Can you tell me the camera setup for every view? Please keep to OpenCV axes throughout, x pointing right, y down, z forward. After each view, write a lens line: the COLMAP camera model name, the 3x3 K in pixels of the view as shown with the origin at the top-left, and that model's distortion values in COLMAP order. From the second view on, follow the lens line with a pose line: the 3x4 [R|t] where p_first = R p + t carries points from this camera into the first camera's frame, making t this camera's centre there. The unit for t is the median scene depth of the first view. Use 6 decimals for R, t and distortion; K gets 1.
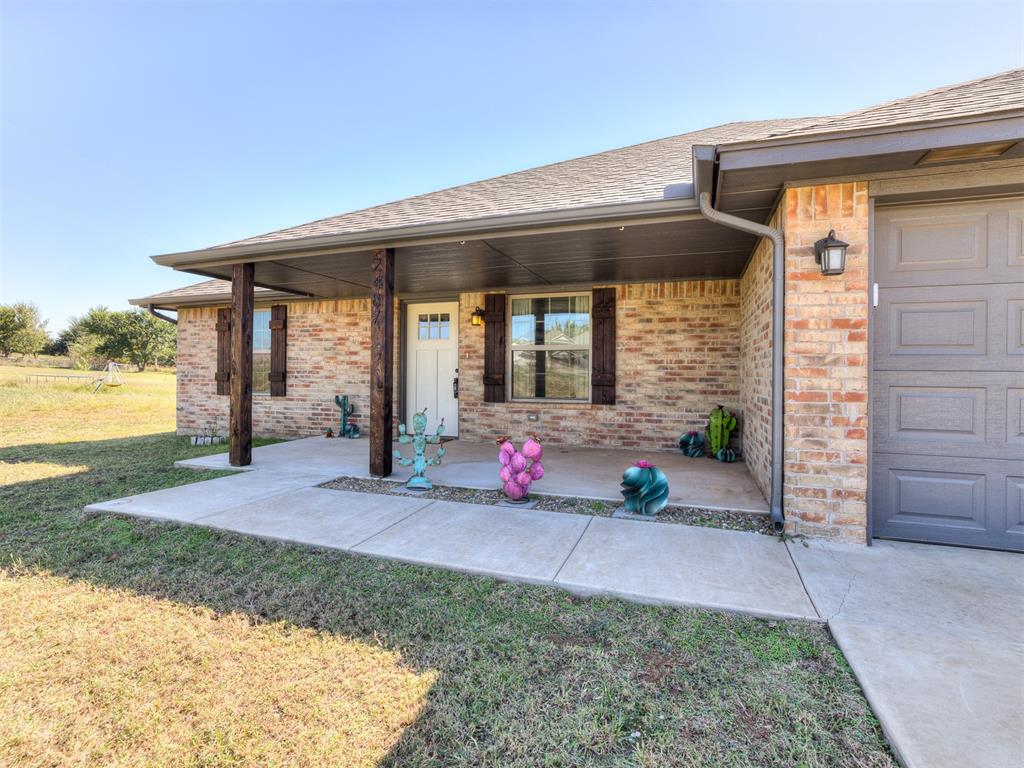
lens RADIAL K [[497.1, 0, 513.7], [0, 497.1, 377.0], [0, 0, 1]] dist [-0.000677, 0.000582]
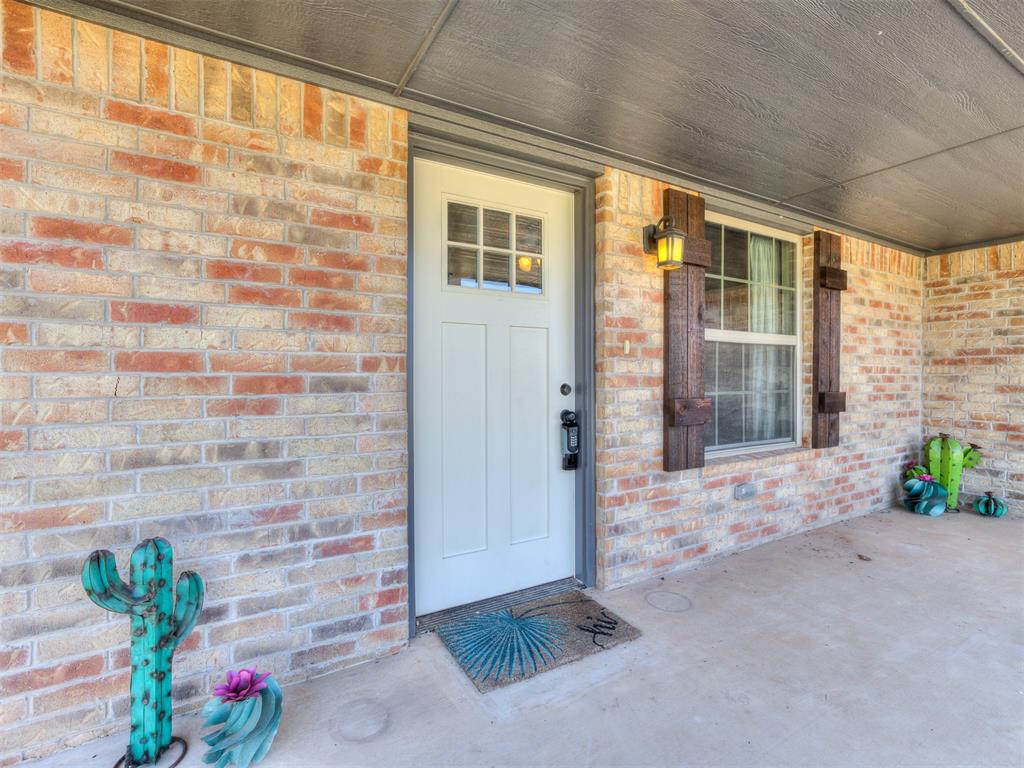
lens RADIAL K [[497.1, 0, 513.7], [0, 497.1, 377.0], [0, 0, 1]] dist [-0.000677, 0.000582]
pose [[0.648637, -0.009704, 0.761036, -0.418587], [0.003776, 0.999947, 0.009532, -0.025959], [-0.761088, -0.003310, 0.648640, 0.831263]]
